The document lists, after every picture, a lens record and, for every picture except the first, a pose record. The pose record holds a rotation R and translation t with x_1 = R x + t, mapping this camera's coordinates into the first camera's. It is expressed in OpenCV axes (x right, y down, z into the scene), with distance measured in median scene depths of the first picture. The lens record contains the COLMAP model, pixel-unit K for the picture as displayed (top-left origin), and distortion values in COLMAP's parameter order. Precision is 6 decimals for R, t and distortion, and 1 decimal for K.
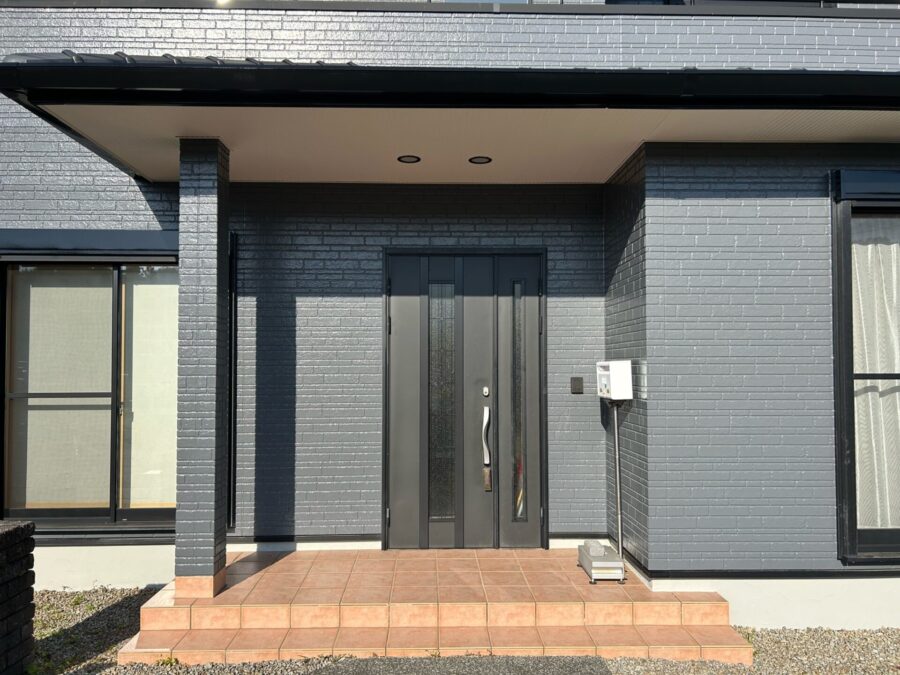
lens RADIAL K [[728.0, 0, 448.7], [0, 728.0, 361.0], [0, 0, 1]] dist [0.038690, -0.001776]
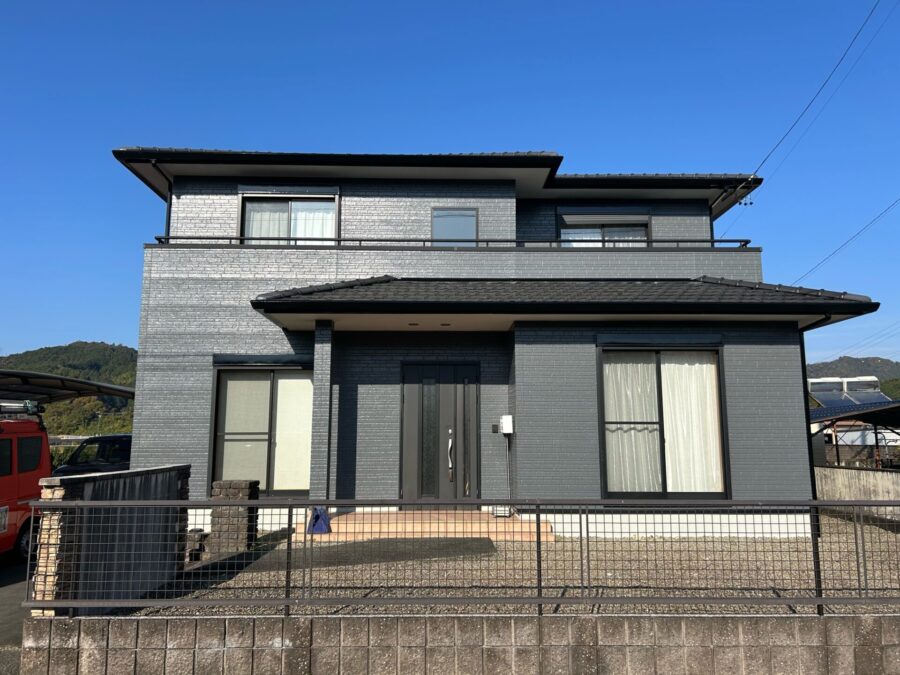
lens RADIAL K [[684.6, 0, 450.0], [0, 684.6, 337.5], [0, 0, 1]] dist [0.074119, -0.001275]
pose [[0.999977, -0.000137, -0.006735, 0.063510], [-0.000752, 0.991280, -0.131772, 0.034025], [0.006694, 0.131774, 0.991257, -0.943832]]
